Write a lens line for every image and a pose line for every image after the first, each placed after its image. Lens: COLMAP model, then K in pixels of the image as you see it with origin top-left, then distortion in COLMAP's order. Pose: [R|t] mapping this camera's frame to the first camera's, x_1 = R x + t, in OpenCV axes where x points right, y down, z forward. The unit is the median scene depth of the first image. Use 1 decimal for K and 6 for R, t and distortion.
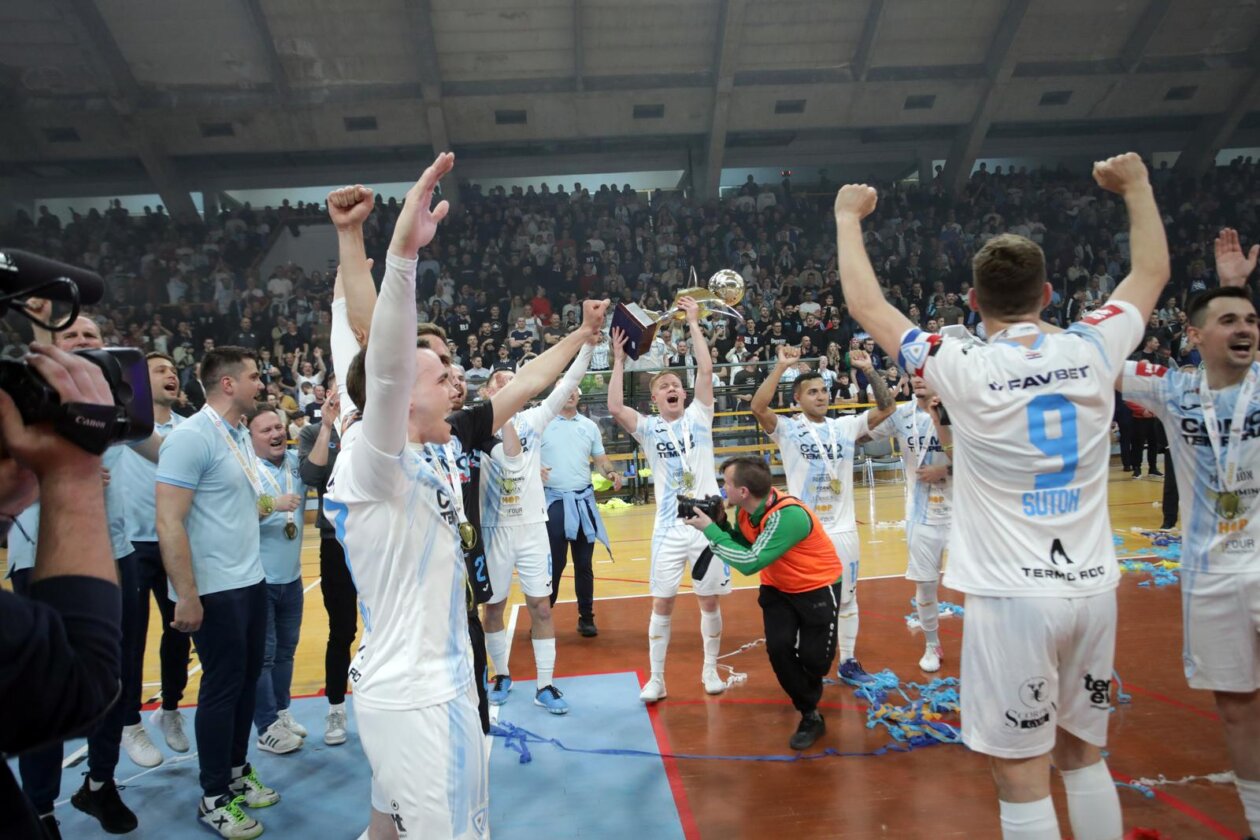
lens RADIAL K [[898.5, 0, 629.7], [0, 898.5, 398.5], [0, 0, 1]] dist [-0.005971, 0.003483]
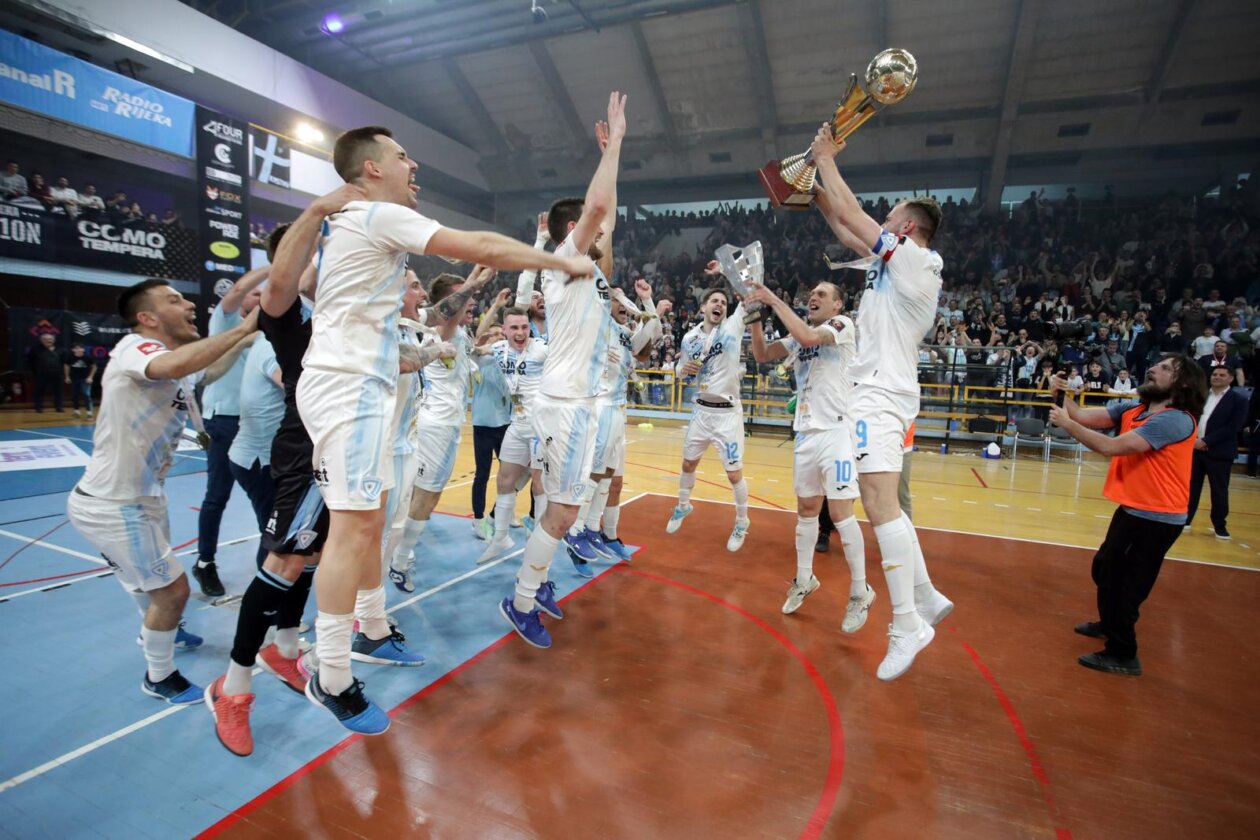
lens RADIAL K [[642.2, 0, 630.0], [0, 642.2, 420.0], [0, 0, 1]] dist [-0.060016, 0.028576]
pose [[0.876884, 0.144657, -0.458419, 0.106174], [-0.094546, 0.986920, 0.130576, -0.009049], [0.471312, -0.071158, 0.879091, -0.000619]]
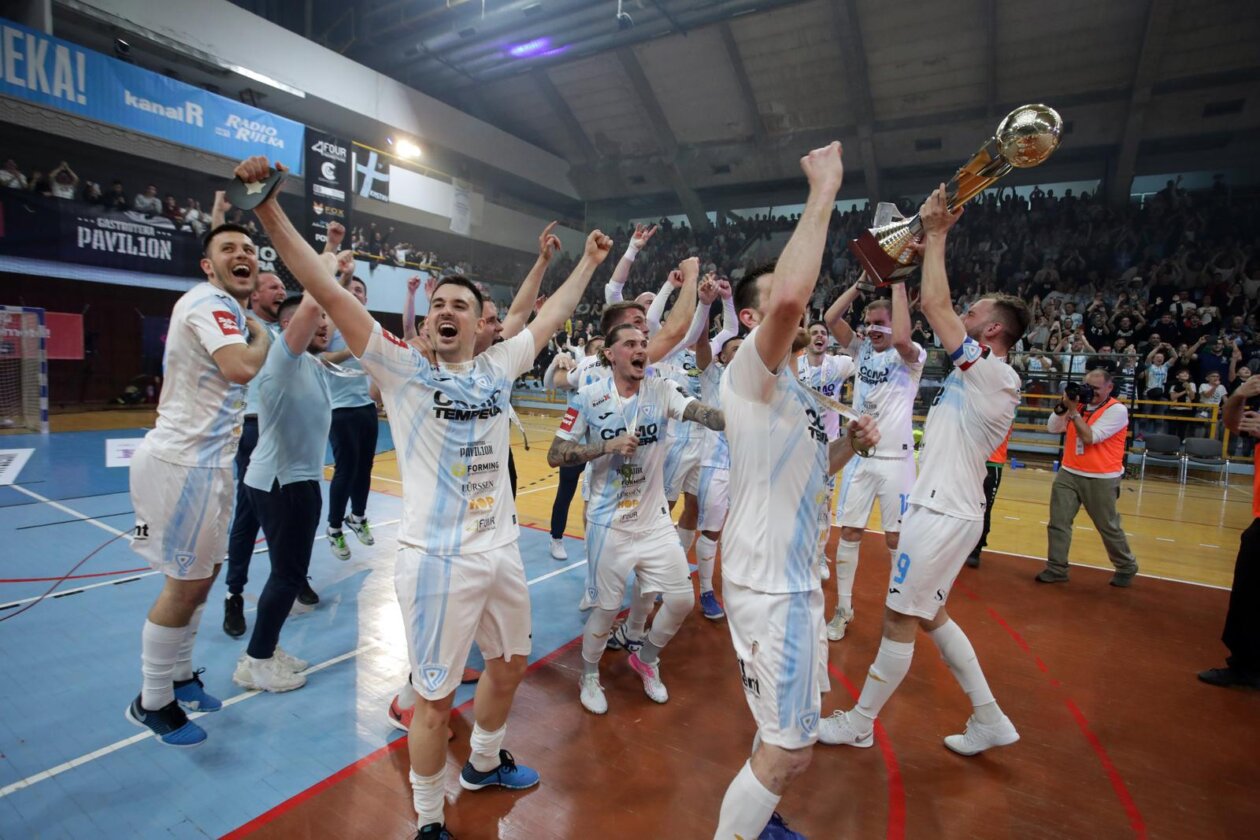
lens RADIAL K [[642.2, 0, 630.0], [0, 642.2, 420.0], [0, 0, 1]] dist [-0.060016, 0.028576]
pose [[0.800806, 0.151827, -0.579360, 0.108368], [-0.091260, 0.986972, 0.132504, -0.008855], [0.591930, -0.053238, 0.804229, 0.015721]]
